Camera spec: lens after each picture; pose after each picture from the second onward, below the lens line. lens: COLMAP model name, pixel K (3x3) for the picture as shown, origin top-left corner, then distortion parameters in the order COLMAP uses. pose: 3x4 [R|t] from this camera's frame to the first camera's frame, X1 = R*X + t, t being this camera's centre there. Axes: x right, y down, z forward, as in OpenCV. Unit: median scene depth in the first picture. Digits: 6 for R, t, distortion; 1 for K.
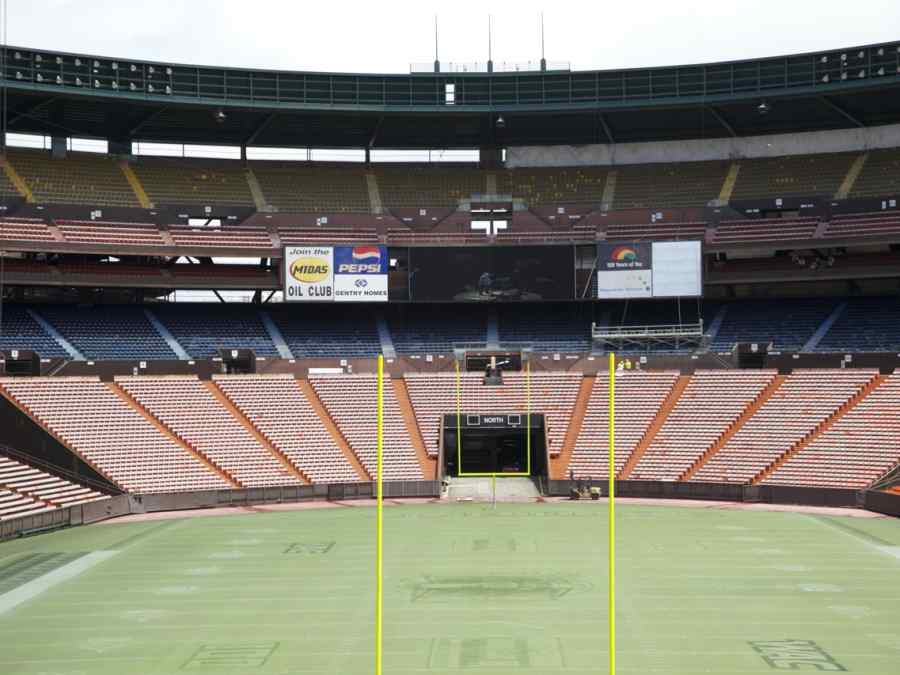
lens RADIAL K [[1716.6, 0, 450.3], [0, 1716.6, 334.3], [0, 0, 1]] dist [0.224917, 0.000000]
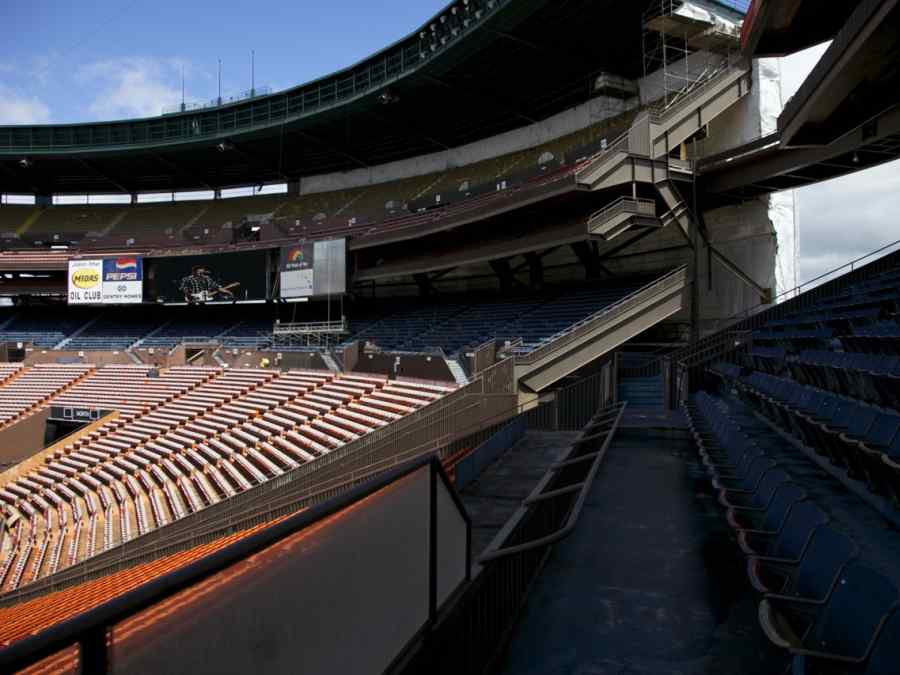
lens RADIAL K [[722.6, 0, 442.1], [0, 722.6, 323.0], [0, 0, 1]] dist [-0.076742, 0.043017]
pose [[0.911025, -0.002017, -0.412345, 0.365518], [-0.003181, 0.999924, -0.011919, 0.000159], [0.412338, 0.012170, 0.910950, 0.633706]]
